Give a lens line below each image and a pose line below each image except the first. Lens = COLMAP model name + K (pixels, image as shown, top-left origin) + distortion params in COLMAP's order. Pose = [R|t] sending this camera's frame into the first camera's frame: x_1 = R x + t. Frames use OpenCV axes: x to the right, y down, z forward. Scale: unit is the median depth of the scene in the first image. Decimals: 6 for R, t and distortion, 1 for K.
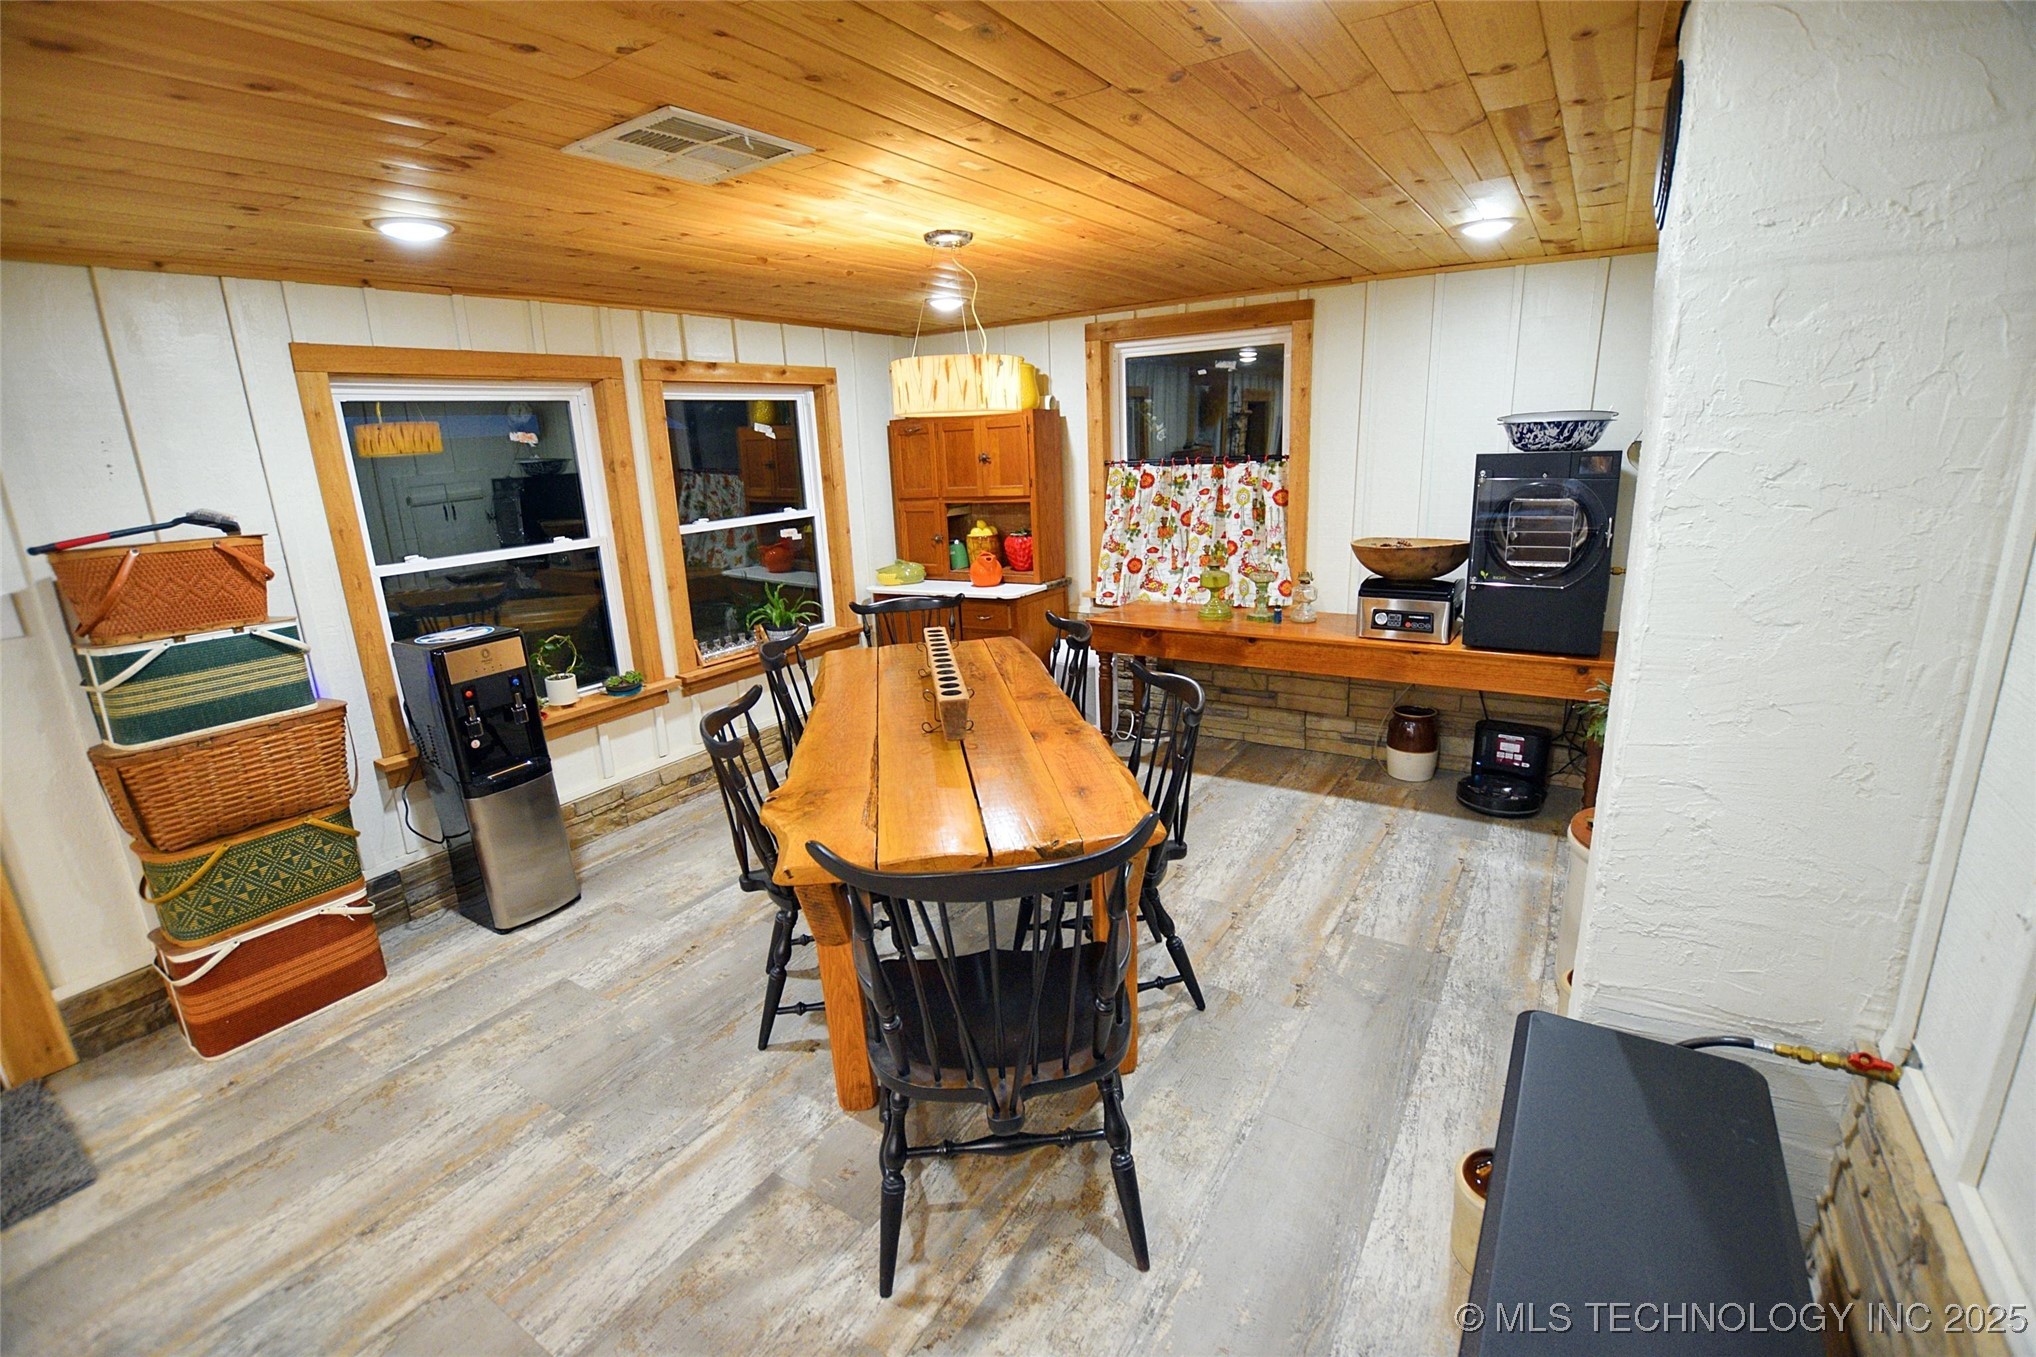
lens RADIAL K [[897.2, 0, 1021.3], [0, 897.2, 673.4], [0, 0, 1]] dist [-0.036328, 0.008086]
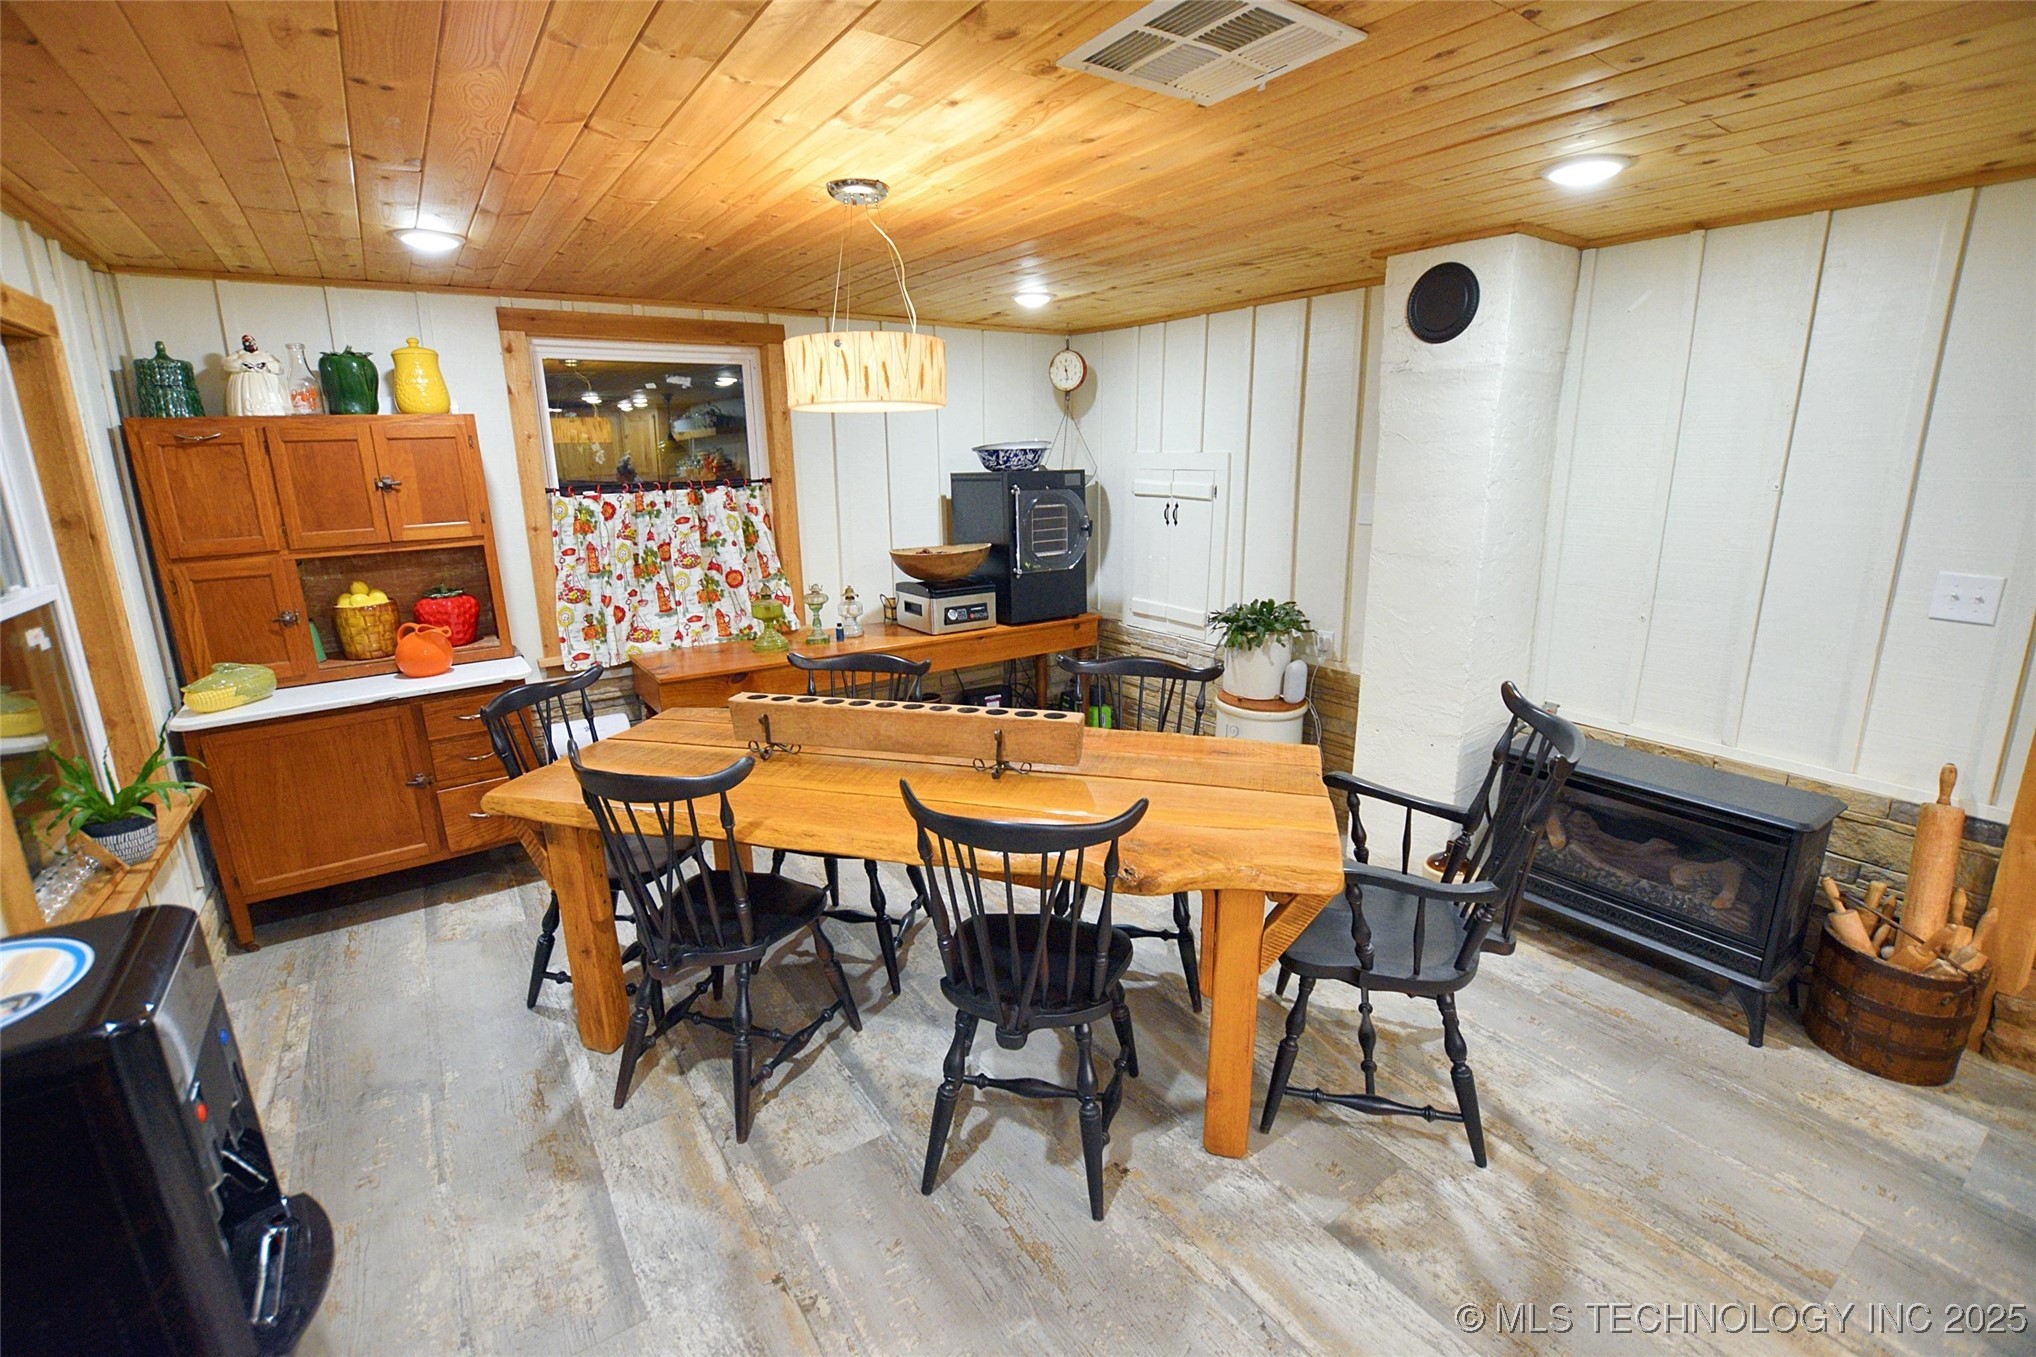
lens RADIAL K [[897.2, 0, 1021.3], [0, 897.2, 673.4], [0, 0, 1]] dist [-0.036328, 0.008086]
pose [[0.384978, -0.183430, 0.904514, -0.498900], [0.233504, 0.967523, 0.096824, -0.063841], [-0.892898, 0.173933, 0.415307, 0.361504]]
